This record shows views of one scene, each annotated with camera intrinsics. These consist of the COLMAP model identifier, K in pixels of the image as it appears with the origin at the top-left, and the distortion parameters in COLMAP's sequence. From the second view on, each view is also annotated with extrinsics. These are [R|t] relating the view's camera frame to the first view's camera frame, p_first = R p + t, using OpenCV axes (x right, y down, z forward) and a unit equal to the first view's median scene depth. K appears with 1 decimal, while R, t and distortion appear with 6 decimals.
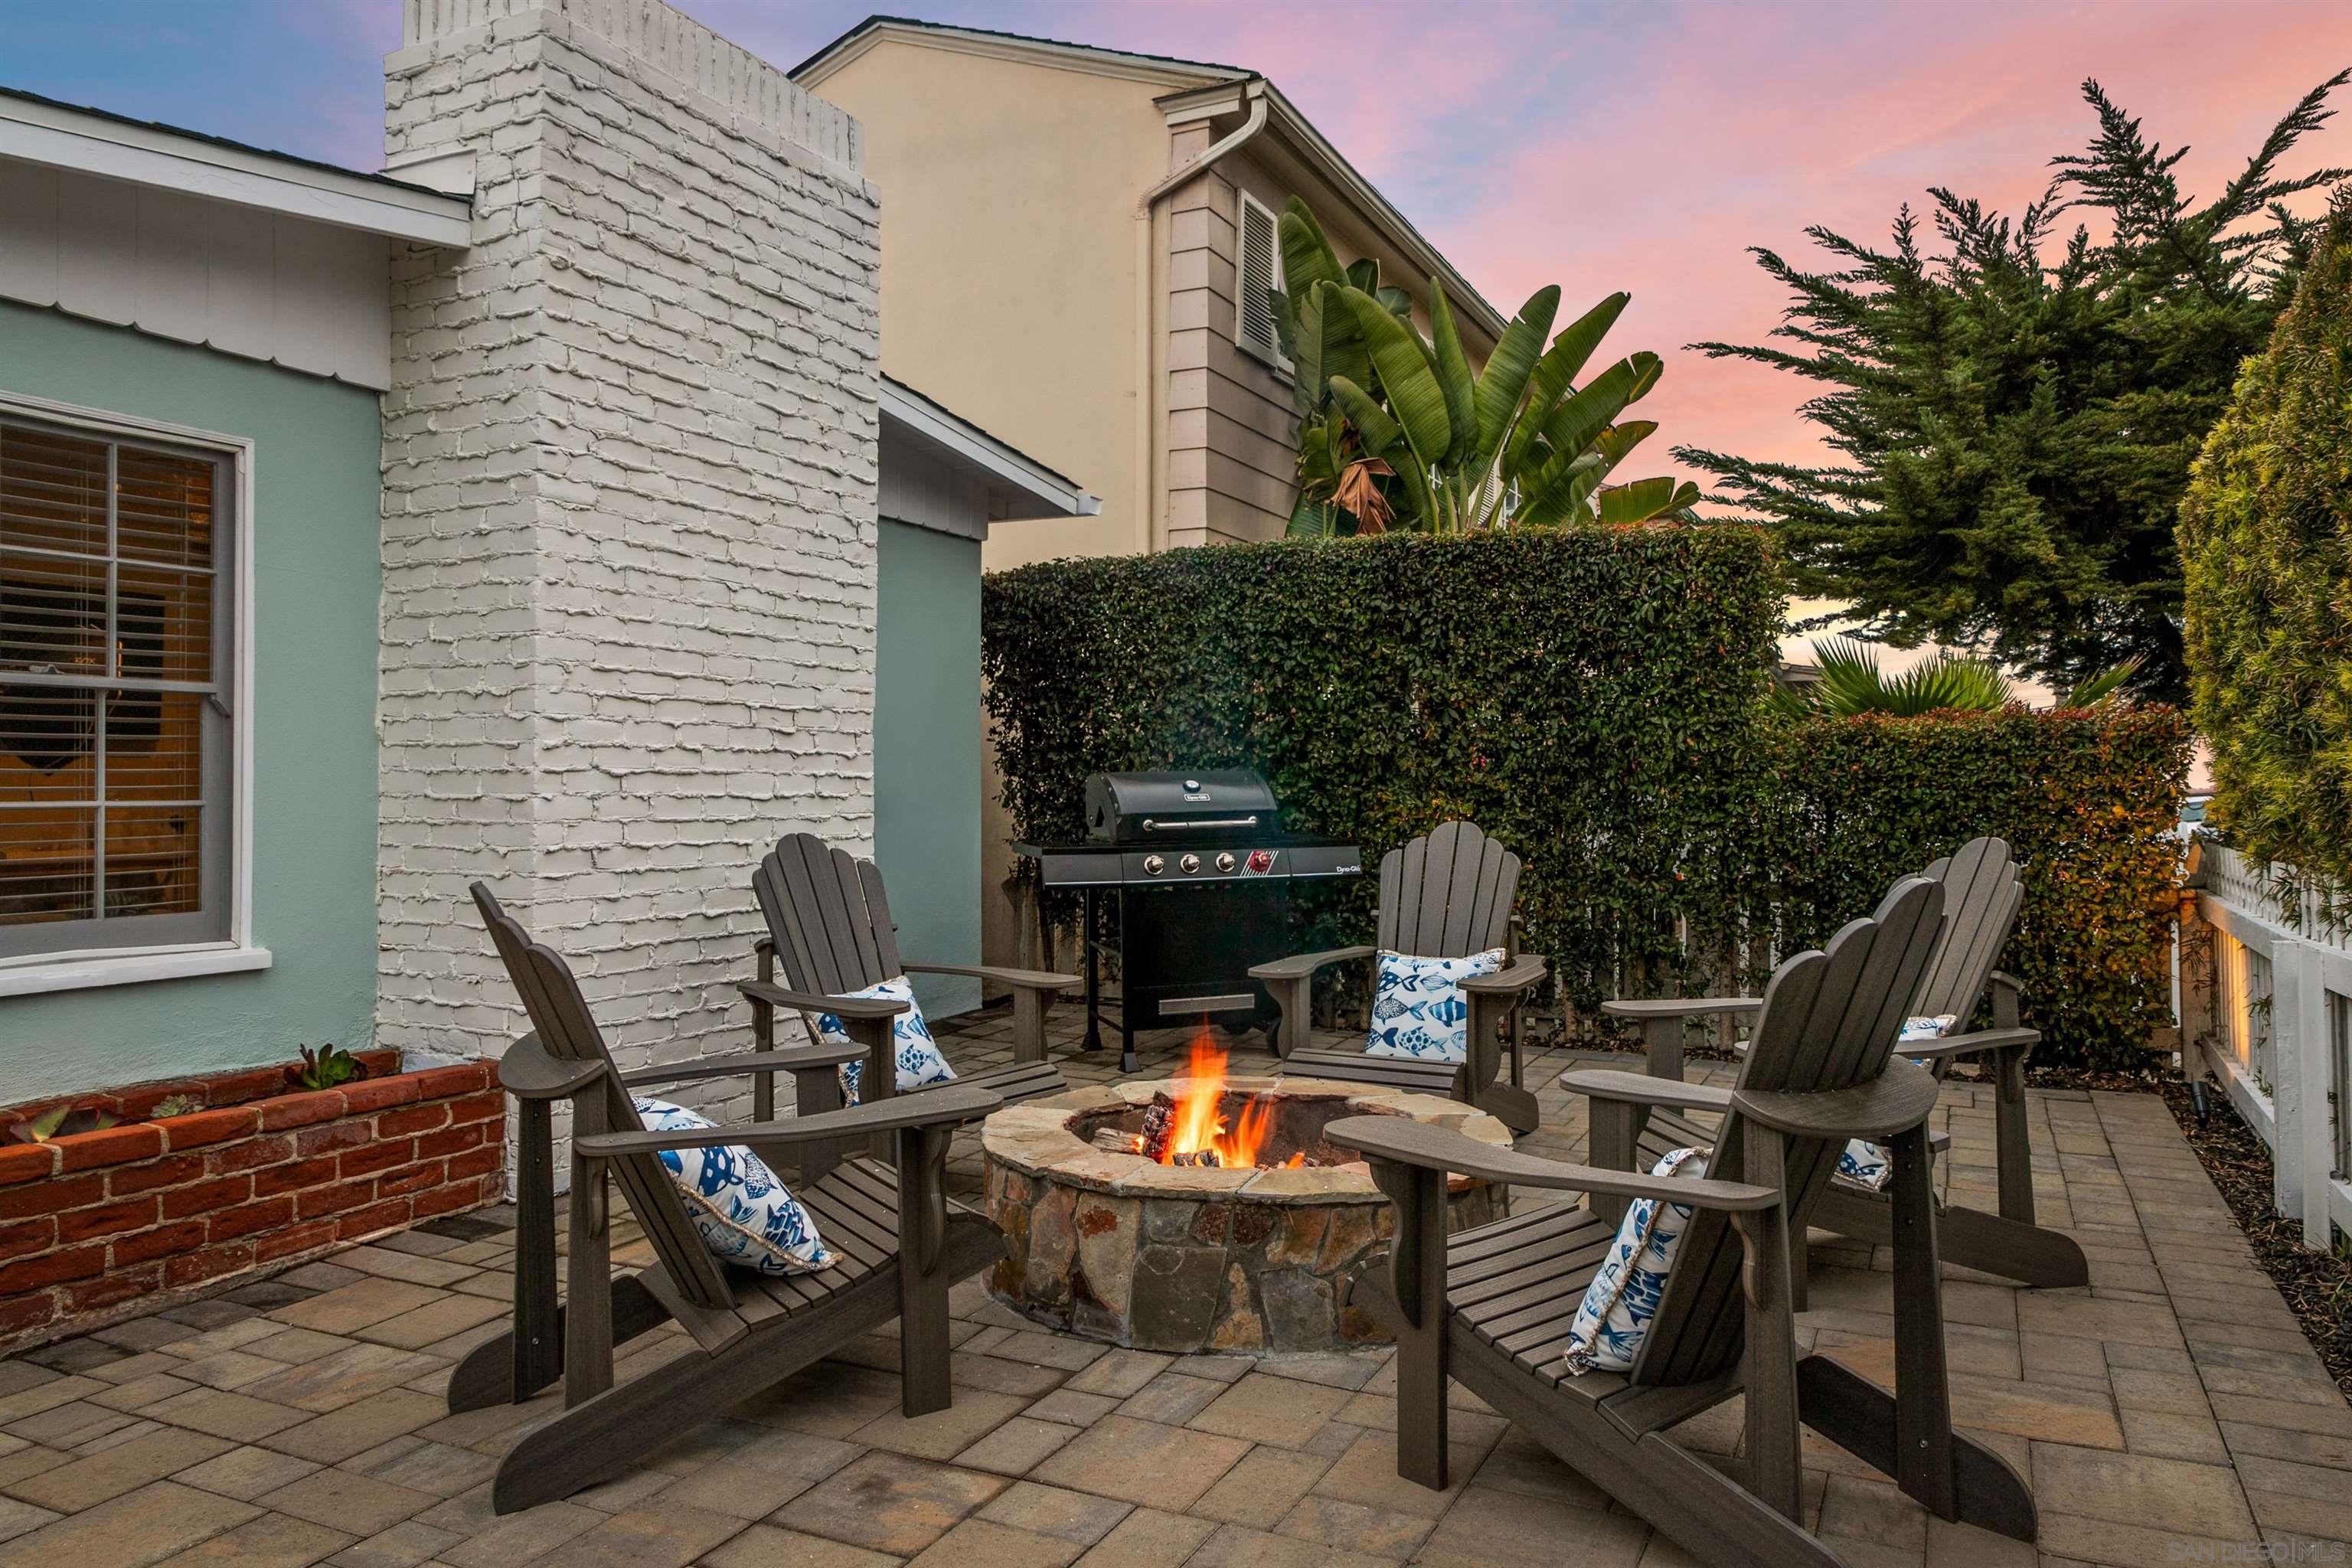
lens RADIAL K [[1669.5, 0, 1176.0], [0, 1669.5, 784.0], [0, 0, 1]] dist [0.003242, -0.001404]
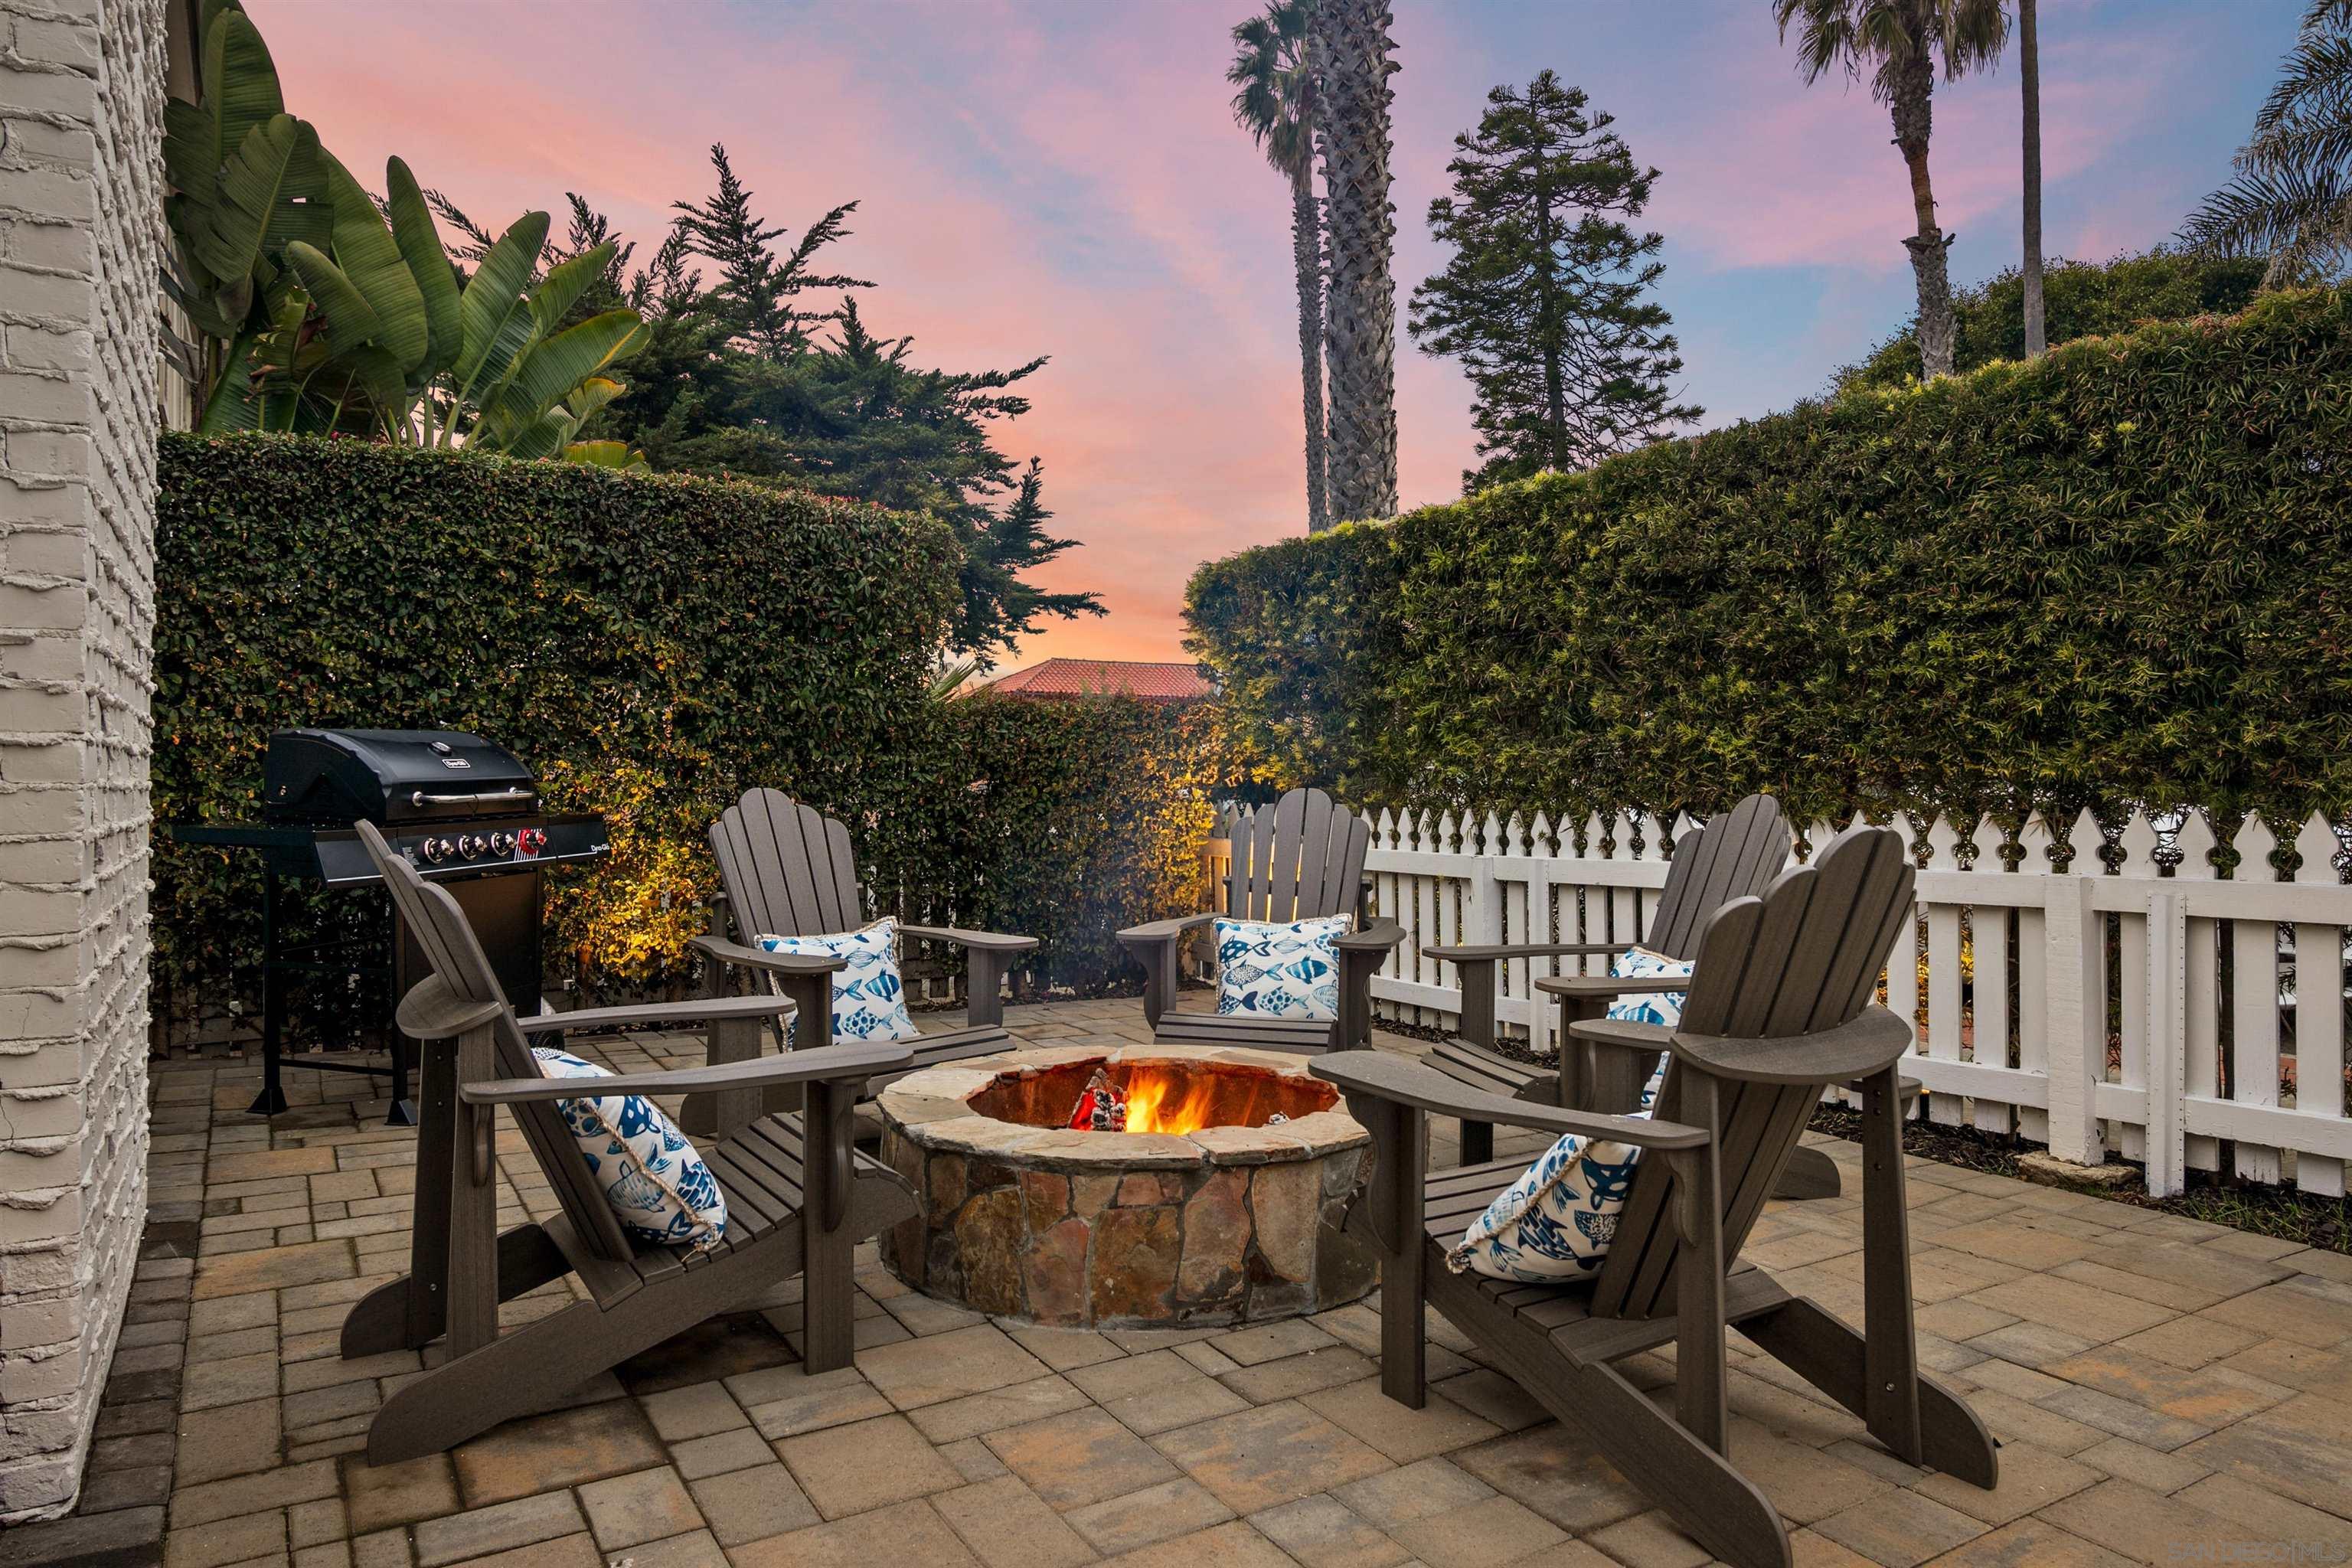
lens RADIAL K [[1533.8, 0, 1175.7], [0, 1533.8, 821.2], [0, 0, 1]] dist [0.004780, 0.001976]
pose [[0.558768, -0.026143, 0.828912, -0.371134], [-0.011384, 0.999167, 0.039187, 0.002517], [-0.829246, -0.031332, 0.558005, 0.283599]]
